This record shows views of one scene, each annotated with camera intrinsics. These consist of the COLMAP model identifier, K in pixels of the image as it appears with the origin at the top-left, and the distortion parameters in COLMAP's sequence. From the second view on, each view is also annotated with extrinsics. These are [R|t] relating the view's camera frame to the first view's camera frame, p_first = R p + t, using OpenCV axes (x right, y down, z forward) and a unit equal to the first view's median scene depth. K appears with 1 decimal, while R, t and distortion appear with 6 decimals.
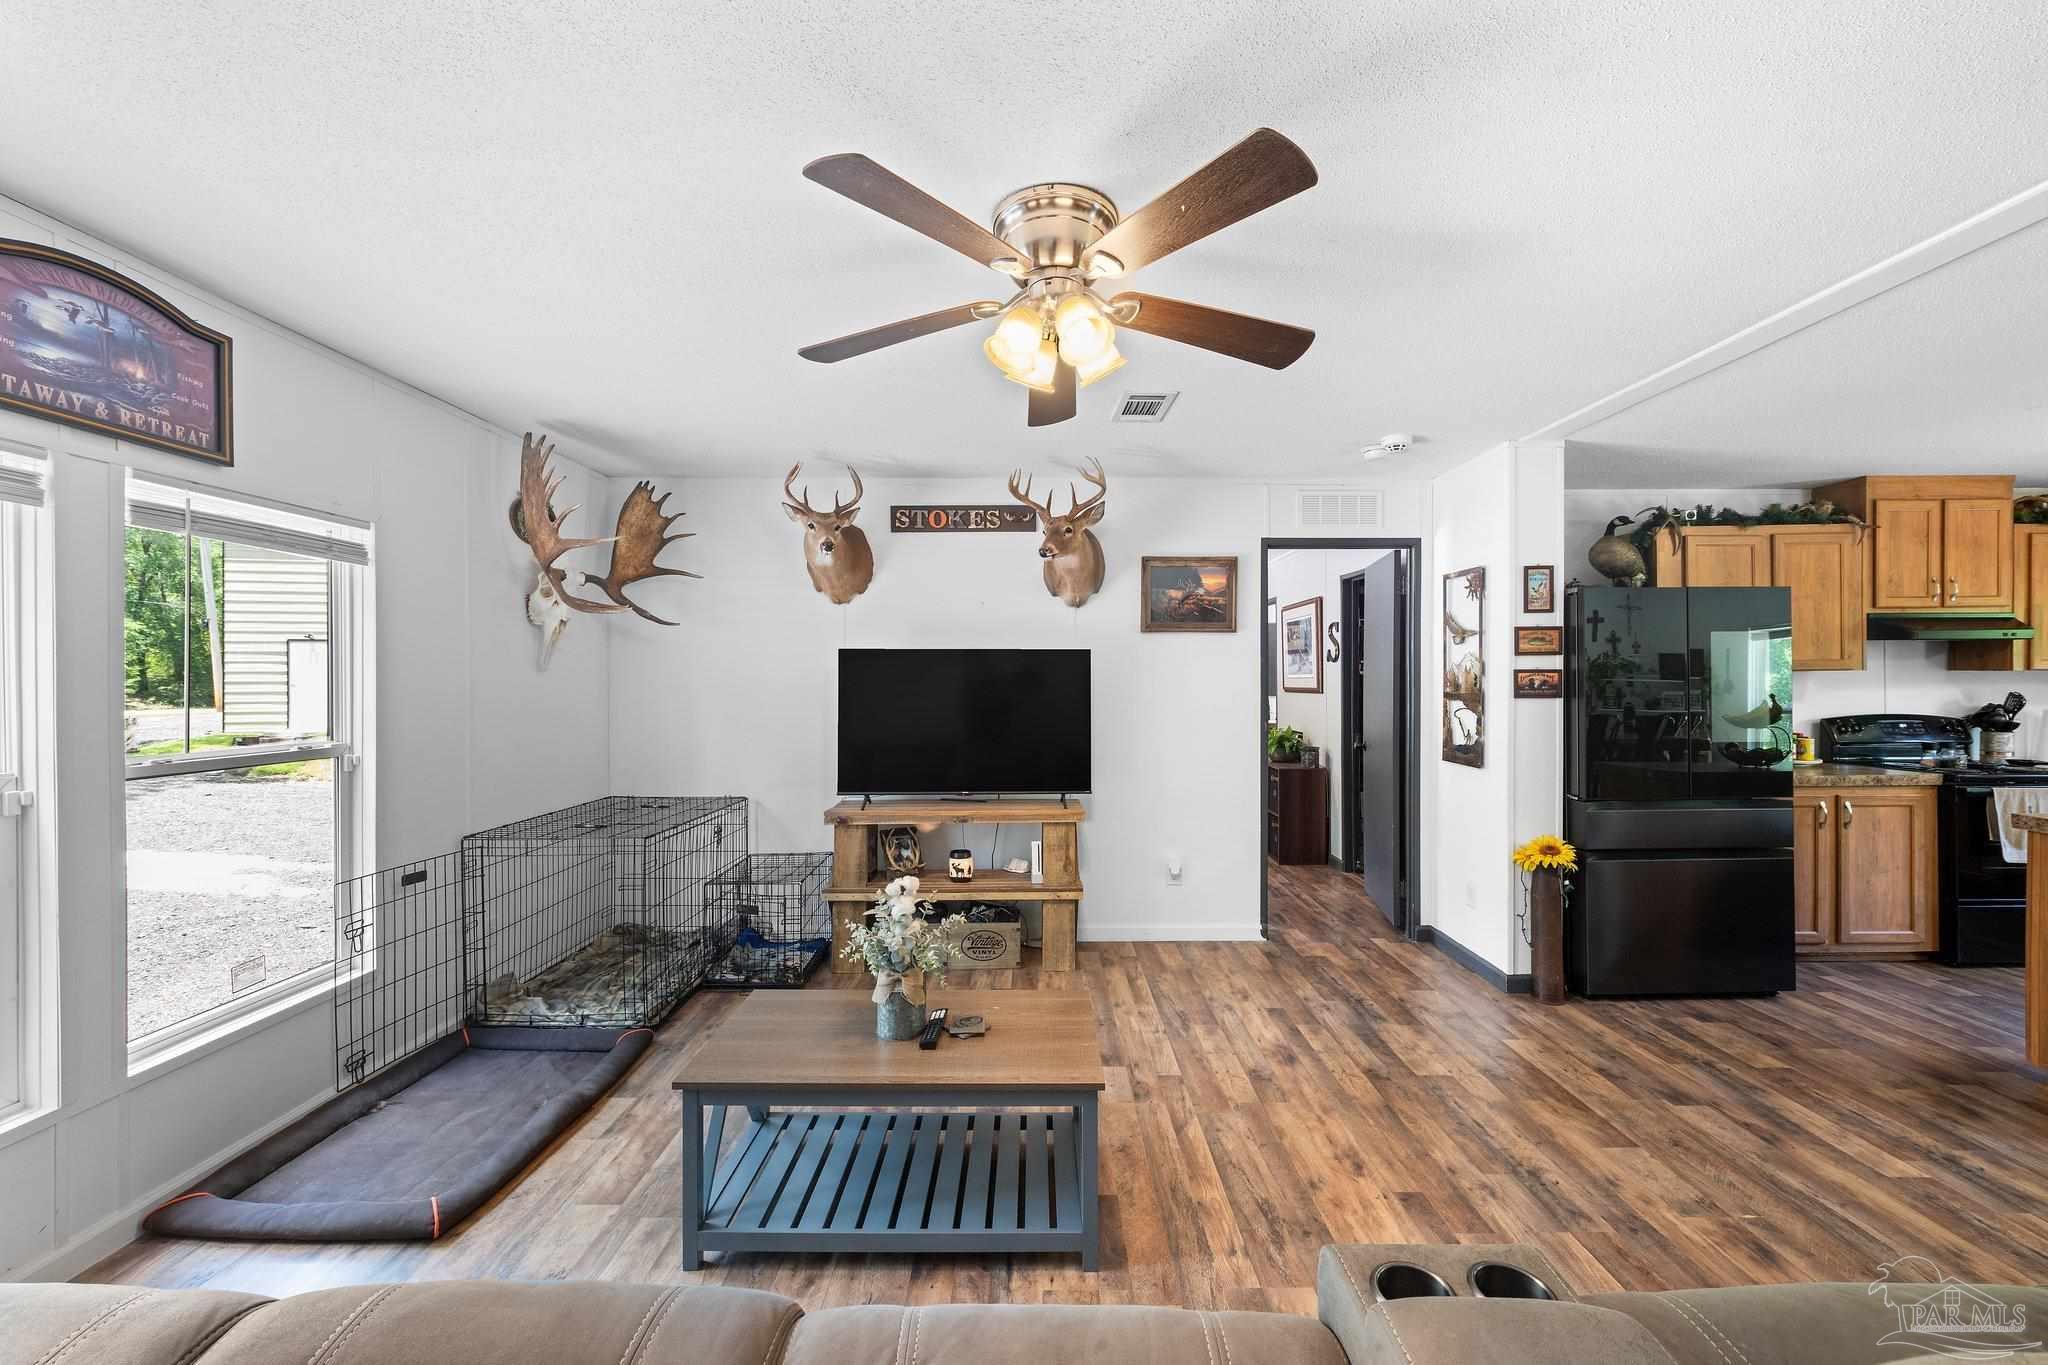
lens RADIAL K [[810.4, 0, 1030.2], [0, 810.4, 678.5], [0, 0, 1]] dist [0.006014, -0.001979]
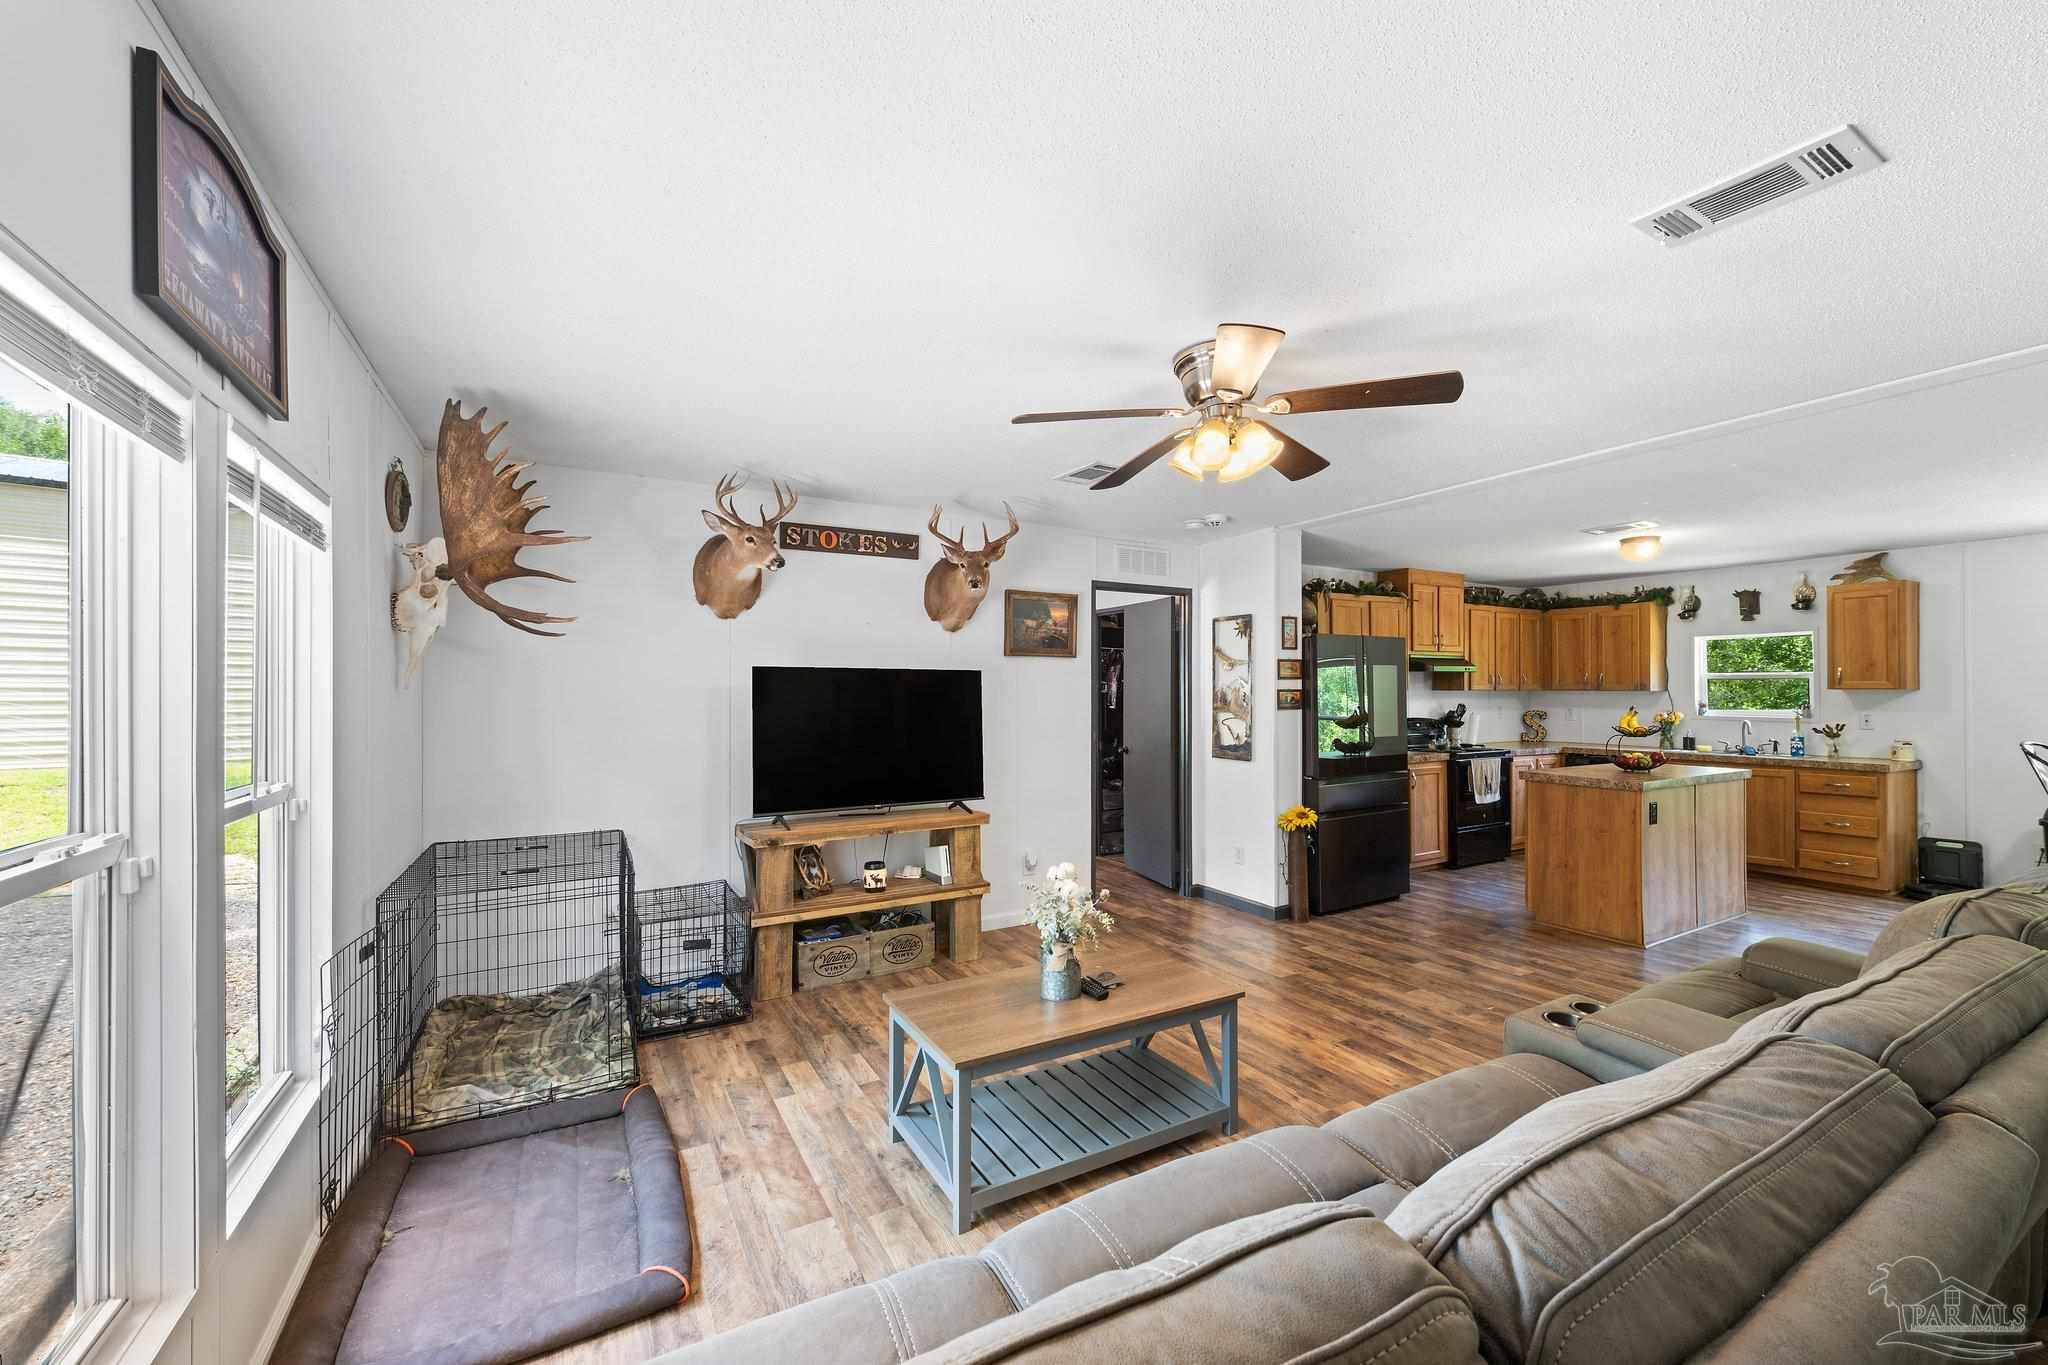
lens RADIAL K [[810.4, 0, 1033.7], [0, 810.4, 689.1], [0, 0, 1]] dist [0.006014, -0.001979]
pose [[0.865850, 0.002574, 0.500297, -0.439756], [0.002149, 0.999958, -0.008864, -0.000063], [-0.500299, 0.008750, 0.865808, -0.005563]]
